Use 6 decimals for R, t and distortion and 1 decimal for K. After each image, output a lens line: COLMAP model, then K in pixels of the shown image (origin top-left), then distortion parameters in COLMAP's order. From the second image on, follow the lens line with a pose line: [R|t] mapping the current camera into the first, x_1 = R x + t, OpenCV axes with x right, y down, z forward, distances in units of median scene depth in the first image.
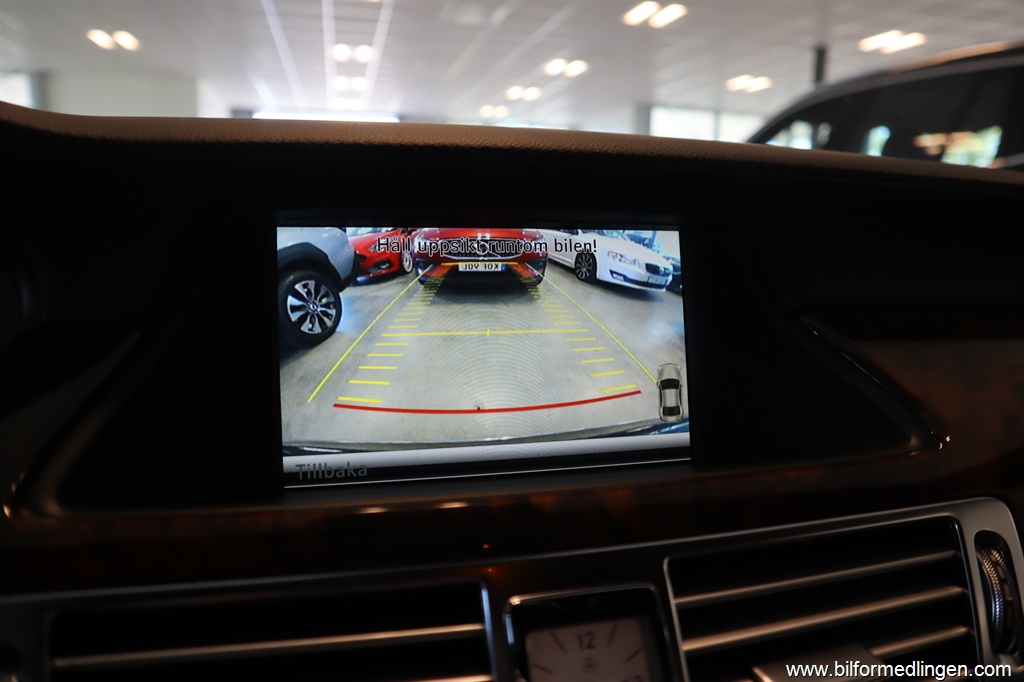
lens RADIAL K [[695.5, 0, 512.0], [0, 695.5, 341.0], [0, 0, 1]] dist [-0.134777, 0.083852]
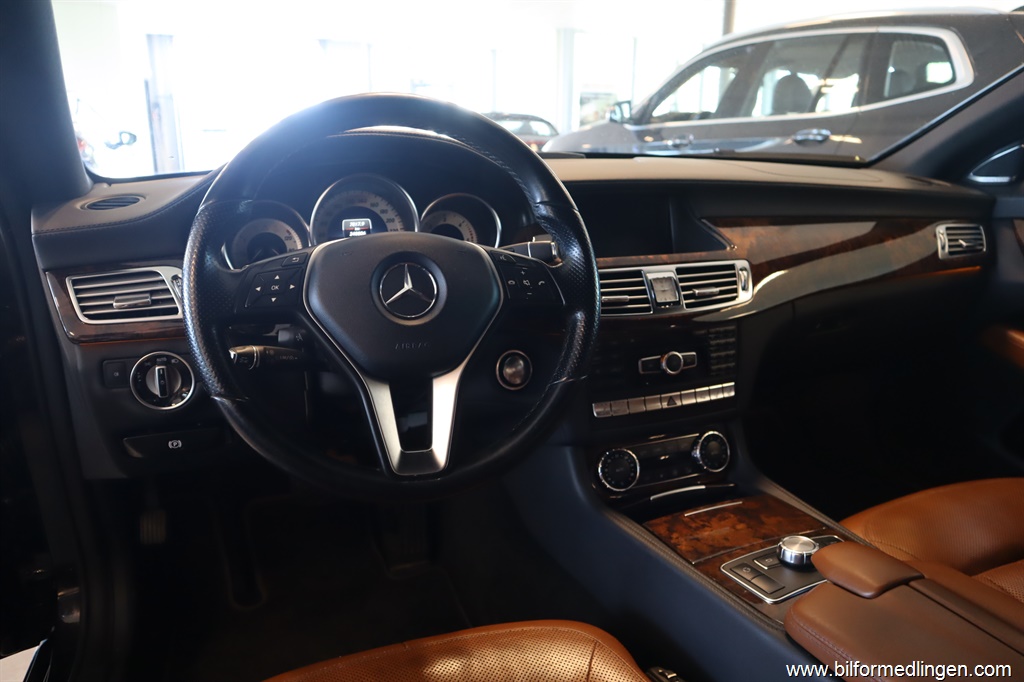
lens RADIAL K [[695.5, 0, 512.0], [0, 695.5, 341.0], [0, 0, 1]] dist [-0.134777, 0.083852]
pose [[0.992915, -0.041592, 0.111307, -1.258888], [0.027943, 0.992199, 0.121488, 0.159576], [-0.115491, -0.117517, 0.986332, -3.172542]]
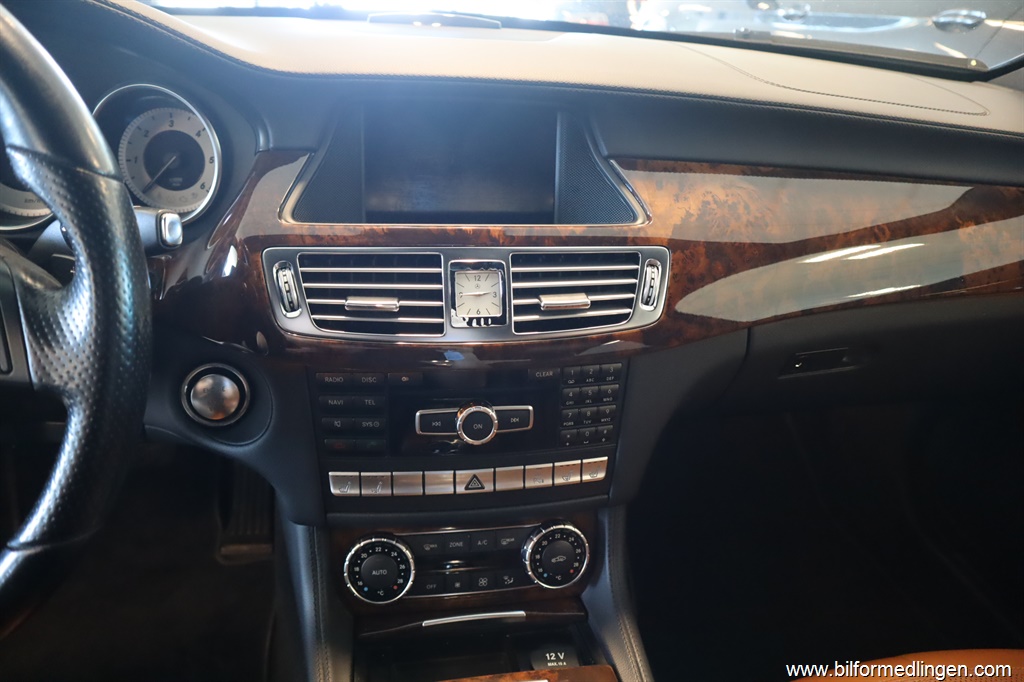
lens RADIAL K [[695.5, 0, 512.0], [0, 695.5, 341.0], [0, 0, 1]] dist [-0.134777, 0.083852]
pose [[0.996678, 0.078208, -0.022705, 0.257276], [-0.067034, 0.946193, 0.316585, -0.187351], [0.046243, -0.314011, 0.948292, -1.401009]]
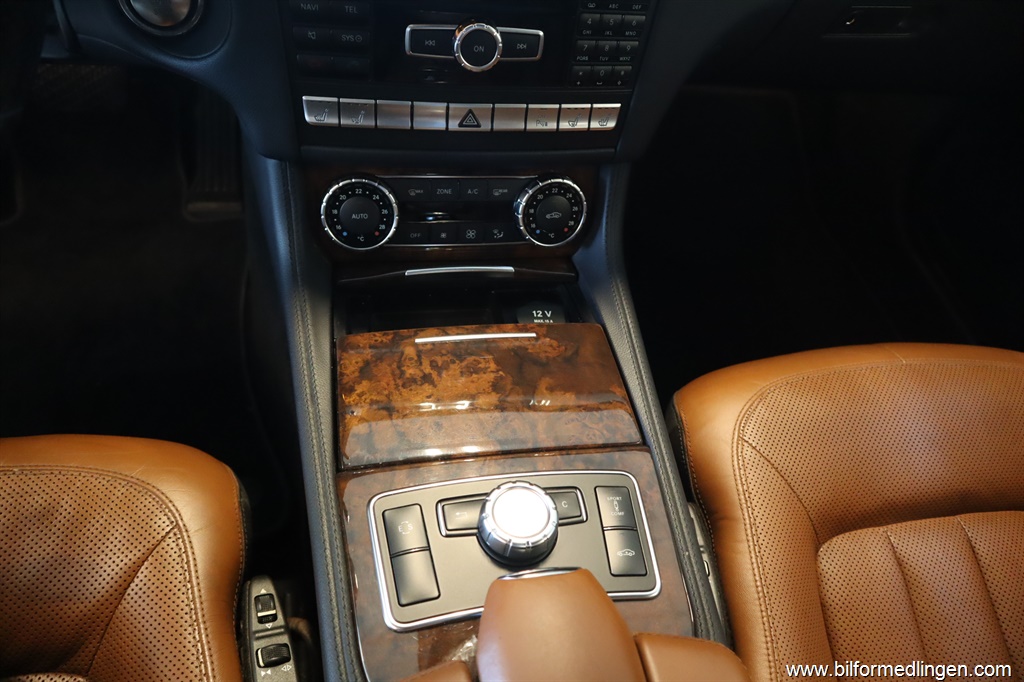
lens RADIAL K [[695.5, 0, 512.0], [0, 695.5, 341.0], [0, 0, 1]] dist [-0.134777, 0.083852]
pose [[0.988228, 0.137833, 0.066390, 0.193830], [-0.145828, 0.717445, 0.681180, 0.084507], [0.046257, -0.682843, 0.729099, -1.270634]]
